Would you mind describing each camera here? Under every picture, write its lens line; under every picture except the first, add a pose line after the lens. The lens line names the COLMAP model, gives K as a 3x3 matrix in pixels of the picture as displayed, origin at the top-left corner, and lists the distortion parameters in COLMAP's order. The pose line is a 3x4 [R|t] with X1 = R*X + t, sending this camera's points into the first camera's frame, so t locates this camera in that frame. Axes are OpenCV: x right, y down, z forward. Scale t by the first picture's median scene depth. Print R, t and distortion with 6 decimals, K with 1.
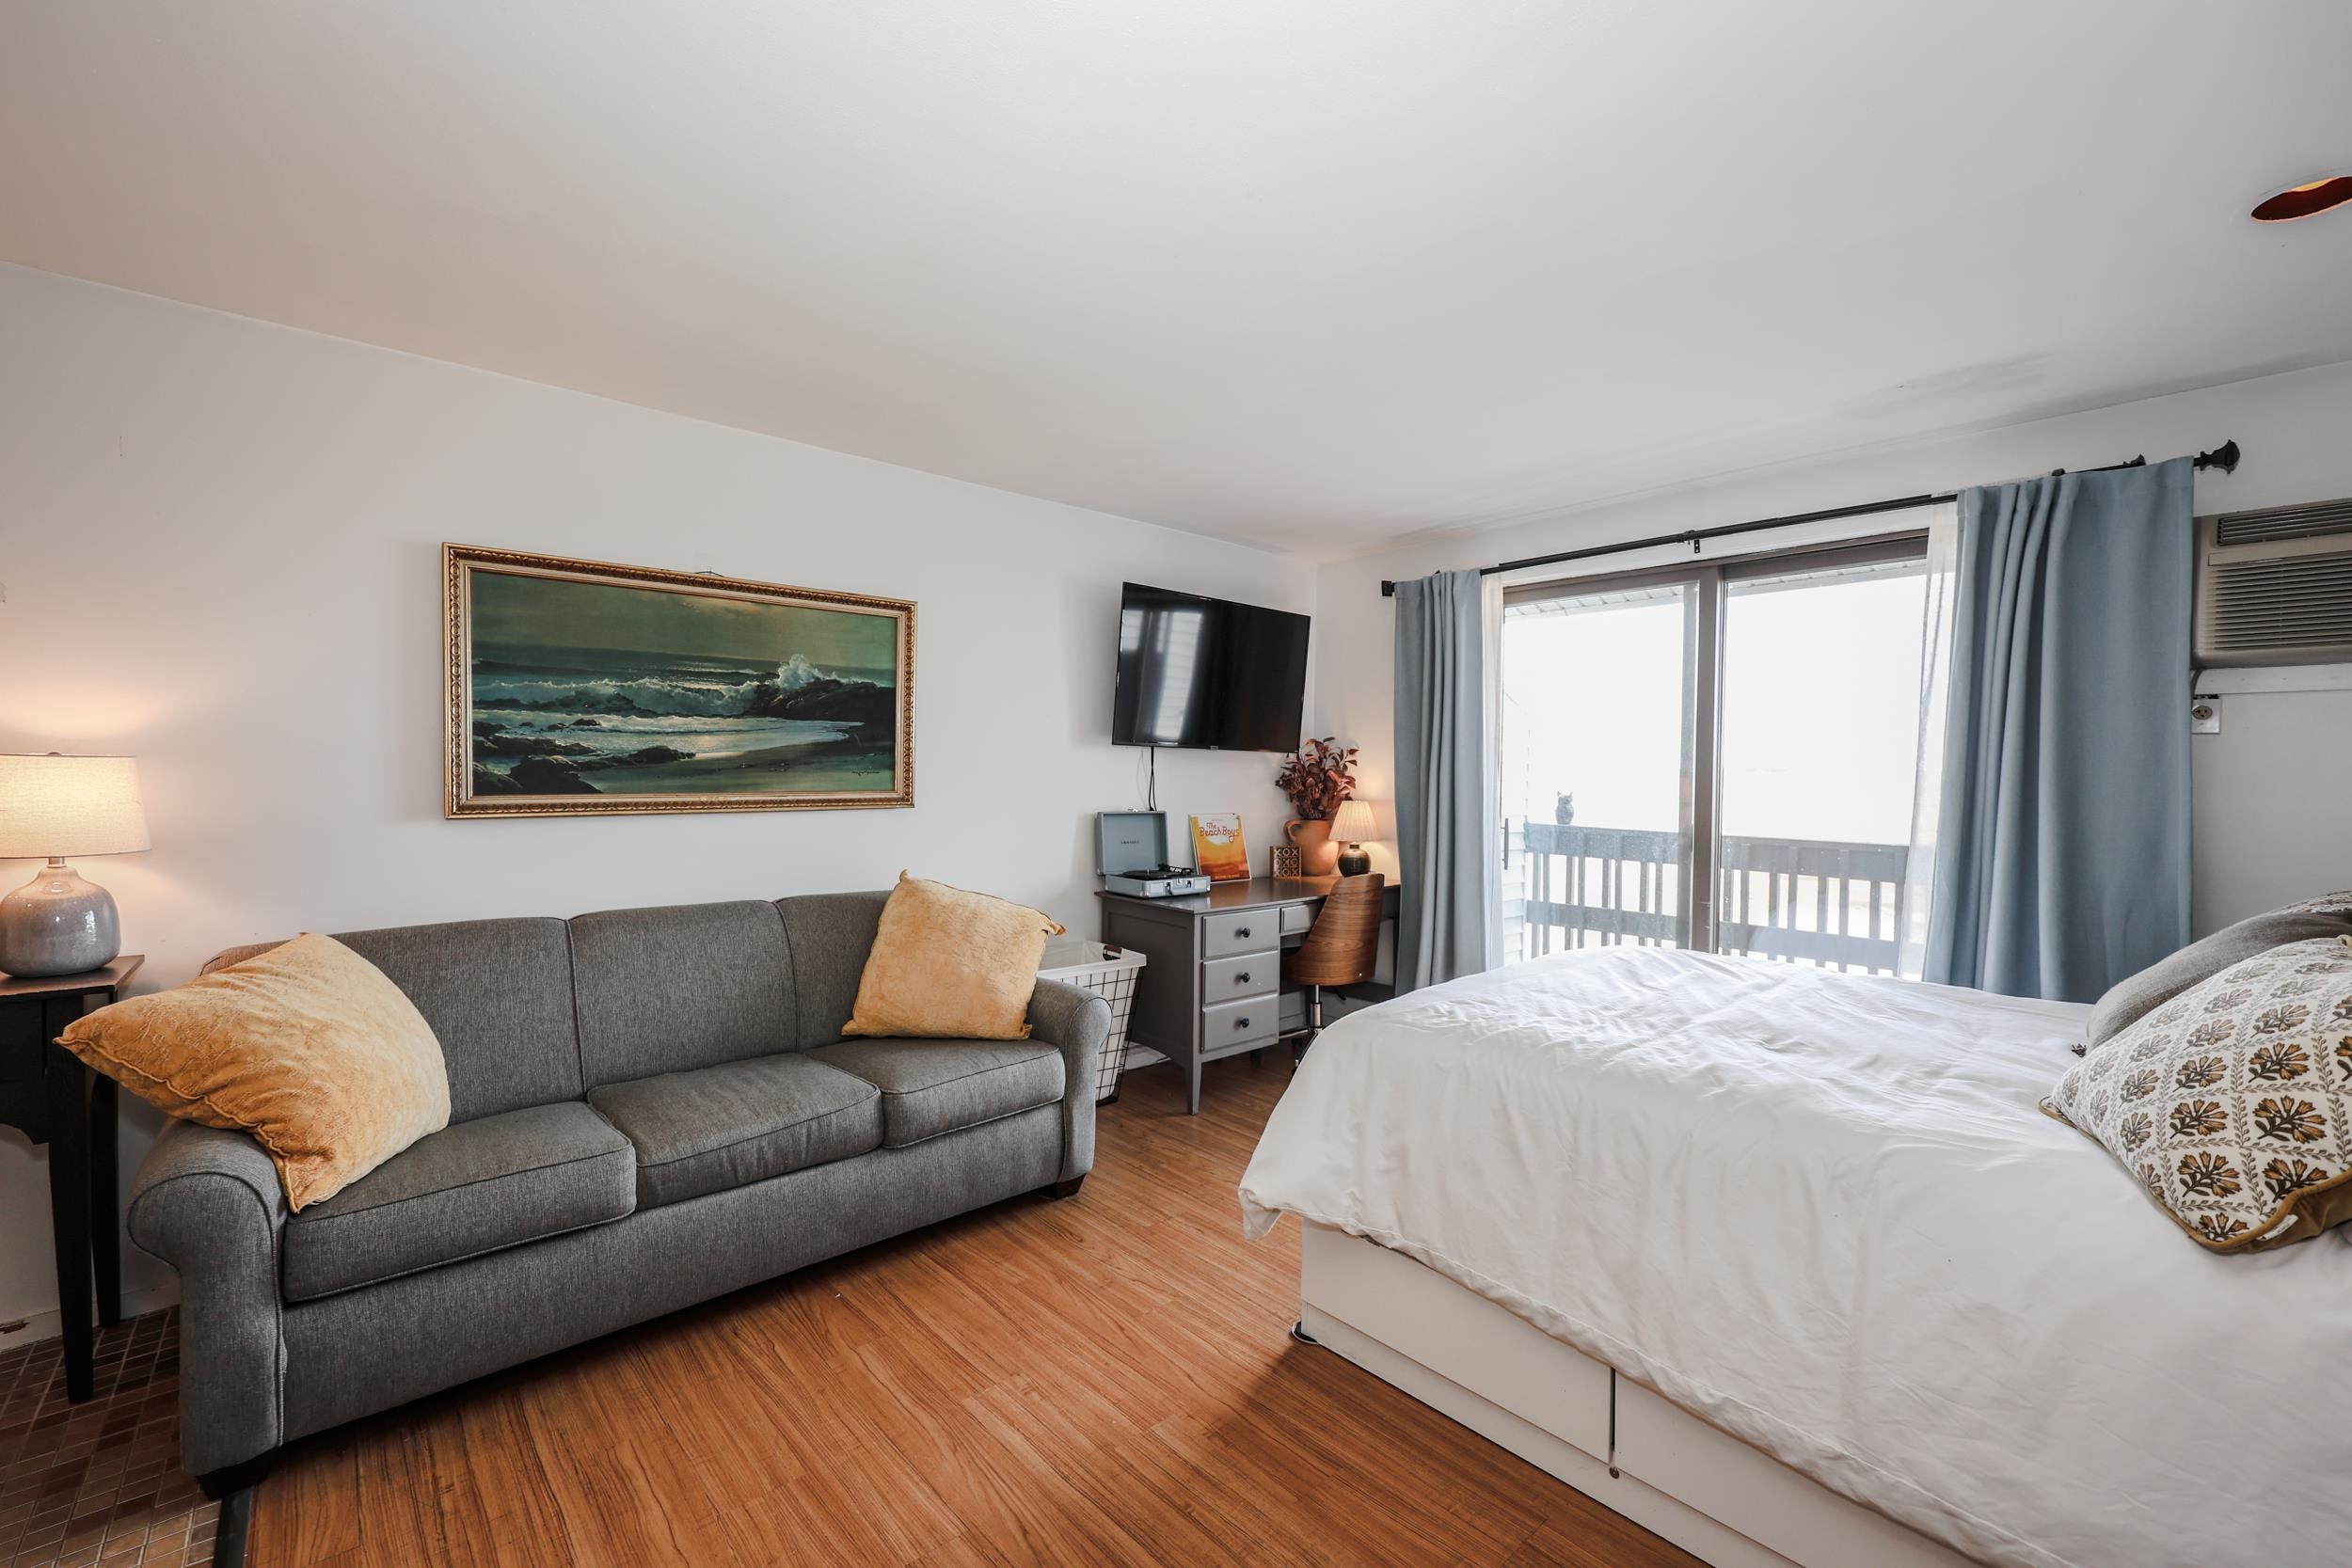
lens RADIAL K [[976.8, 0, 1161.0], [0, 976.8, 788.5], [0, 0, 1]] dist [0.000814, -0.000102]
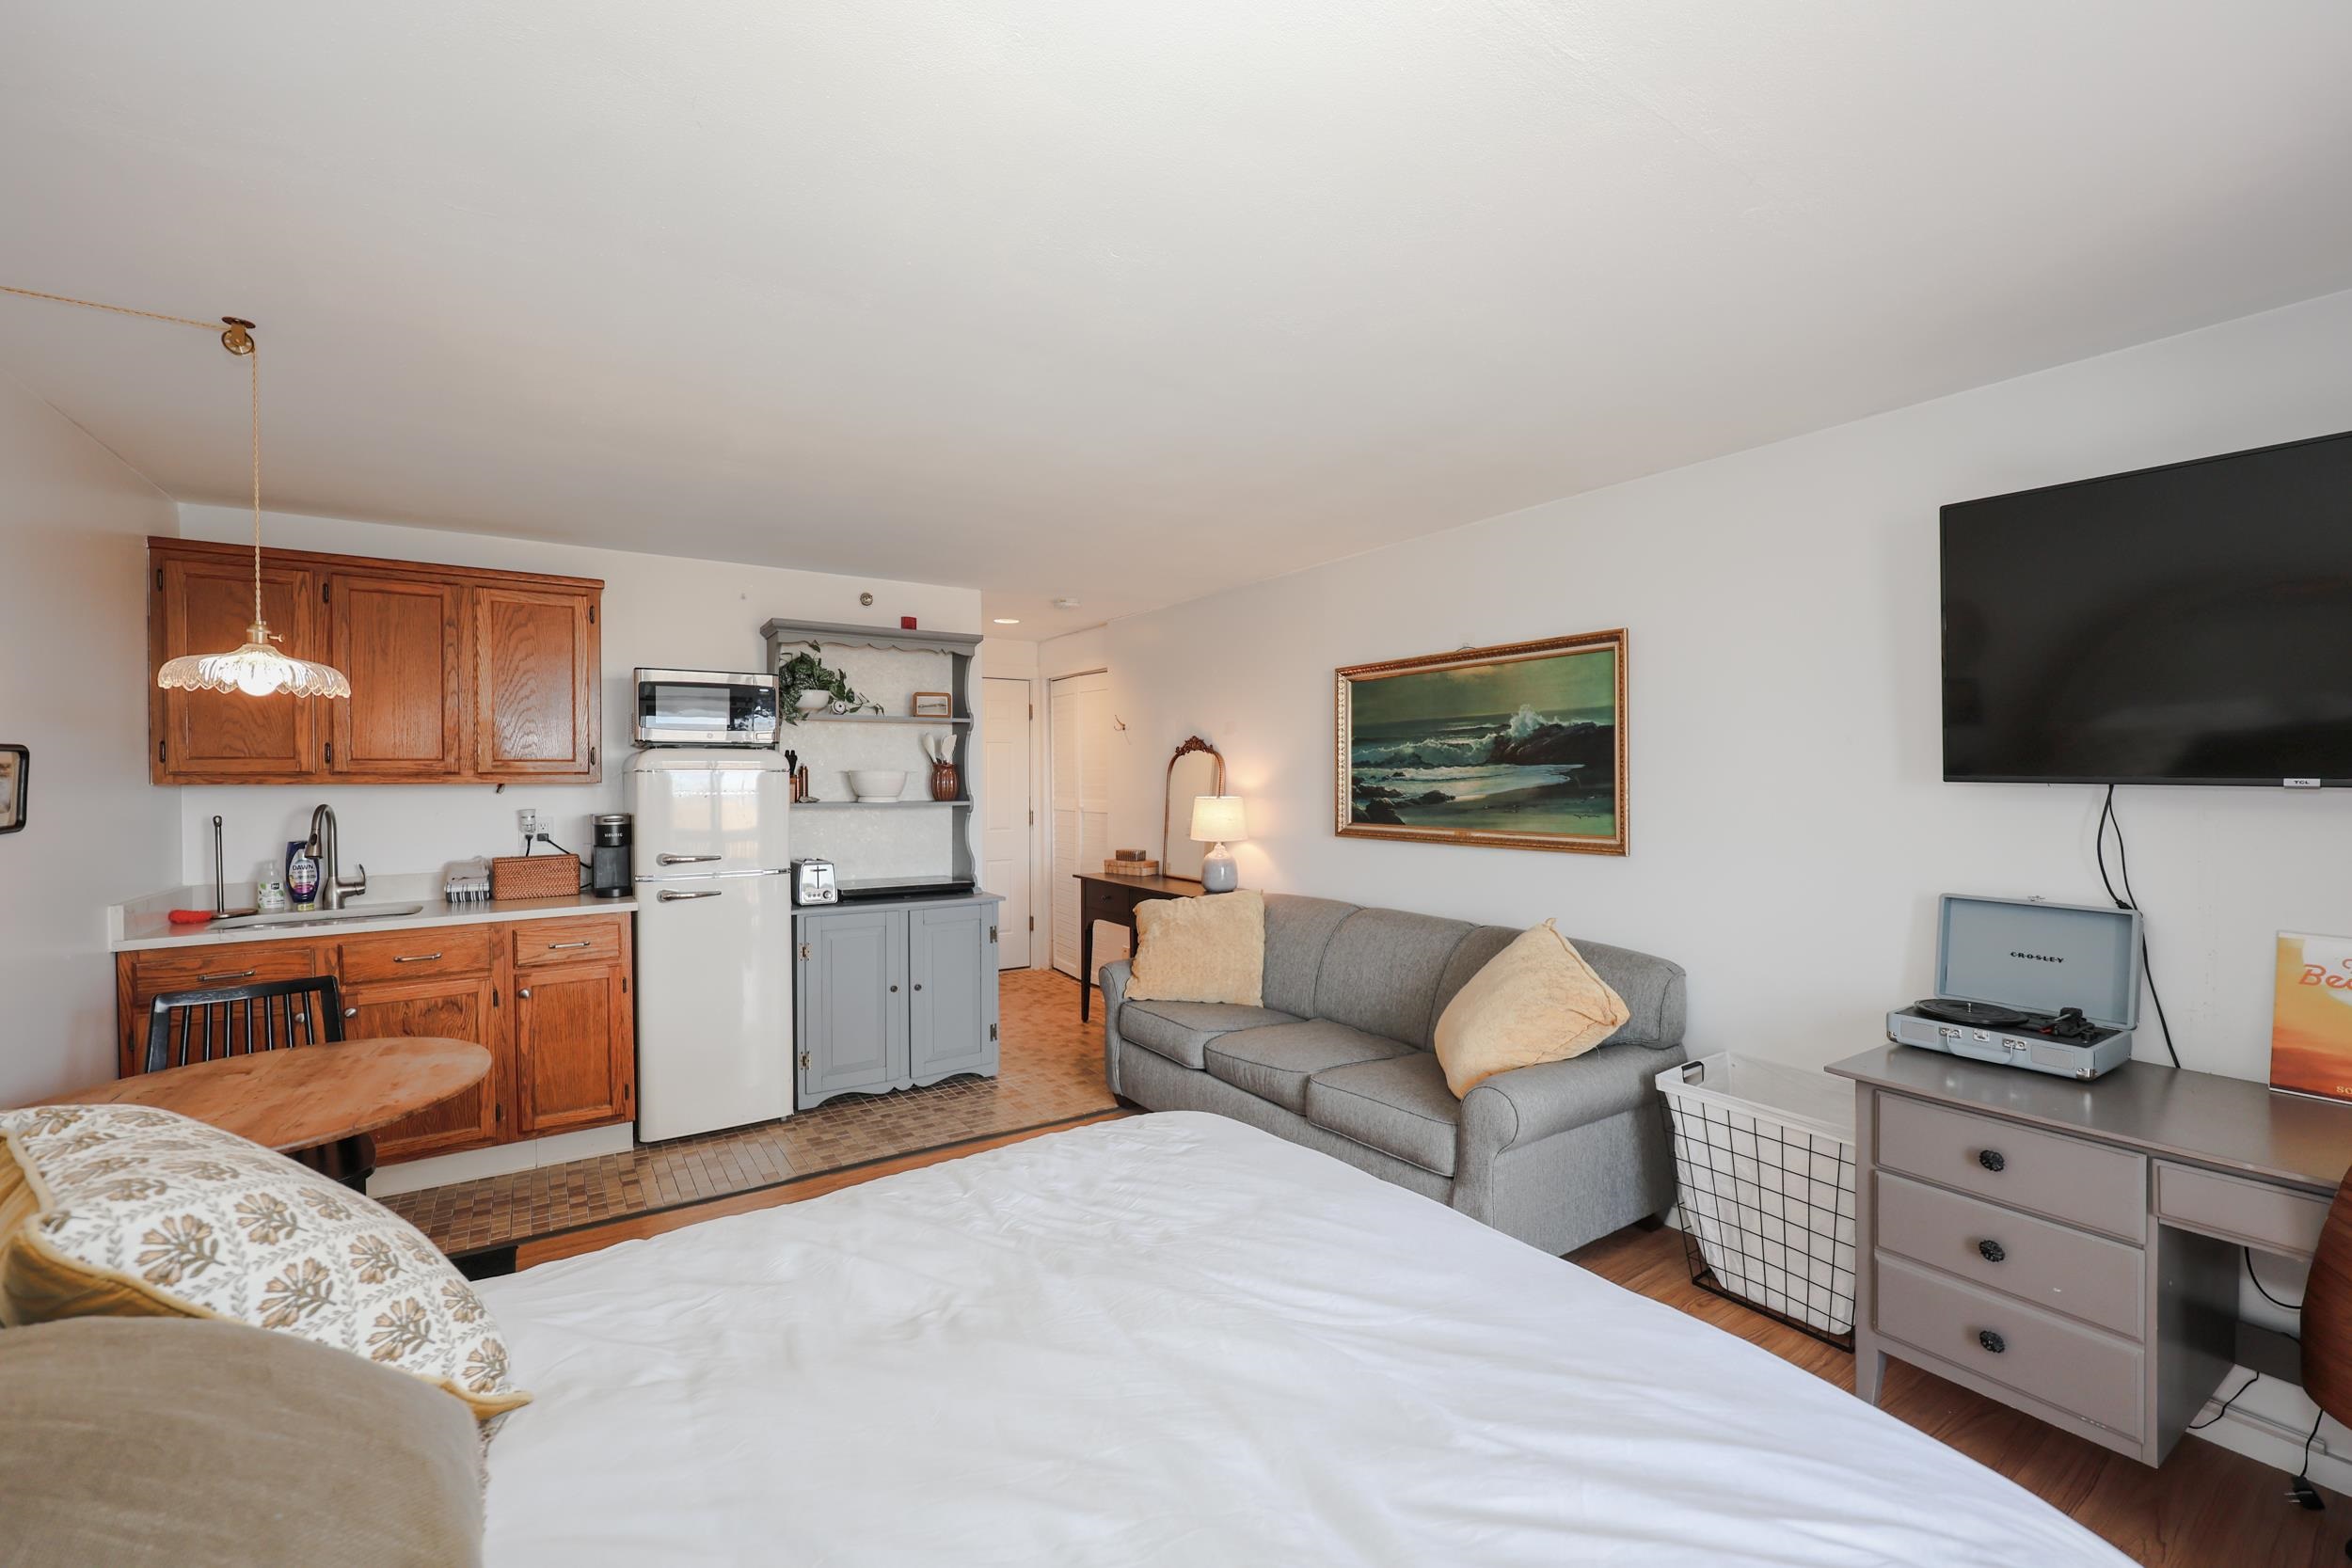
lens RADIAL K [[976.8, 0, 1161.0], [0, 976.8, 788.5], [0, 0, 1]] dist [0.000814, -0.000102]
pose [[-0.141867, 0.003298, -0.989880, 0.808294], [-0.019925, 0.999782, 0.006187, -0.046786], [0.989685, 0.020601, -0.141770, 0.817680]]
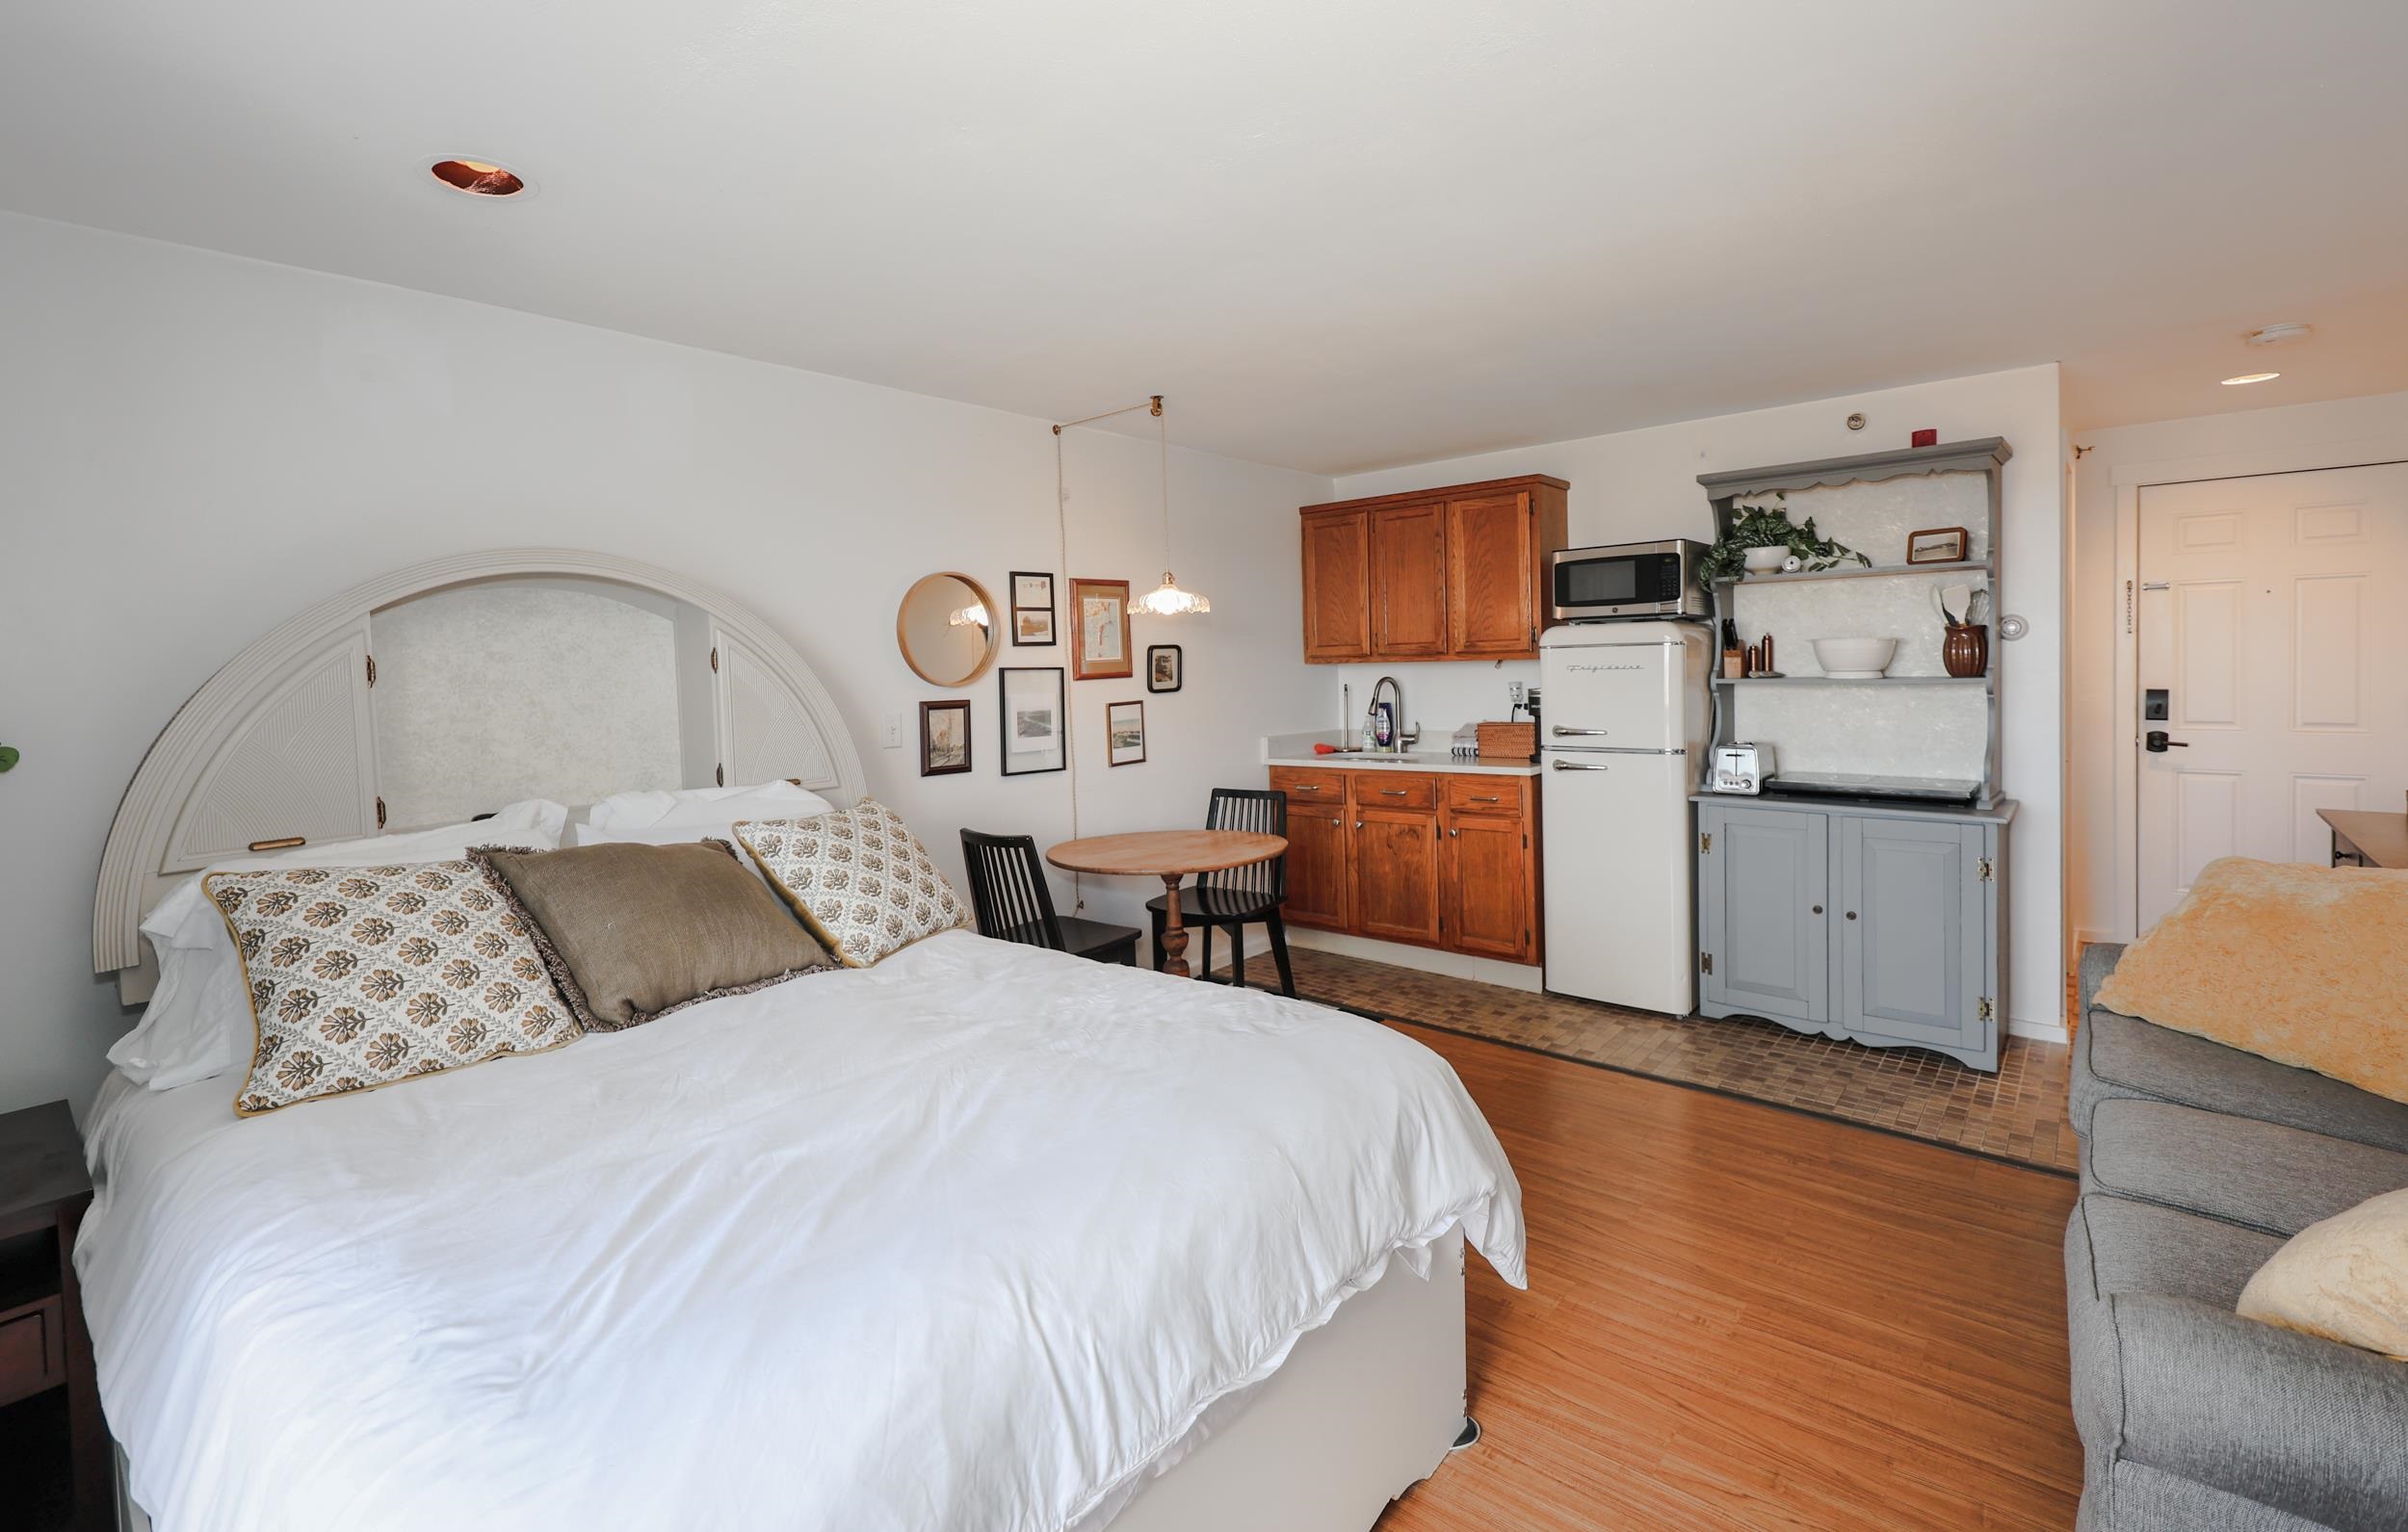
lens RADIAL K [[1051.8, 0, 1189.9], [0, 1051.8, 695.8], [0, 0, 1]] dist [0.016222, -0.000020]
pose [[-0.991193, 0.019542, -0.130974, 0.352107], [0.013038, 0.998647, 0.050335, -0.061569], [0.131781, 0.048184, -0.990107, 1.353556]]
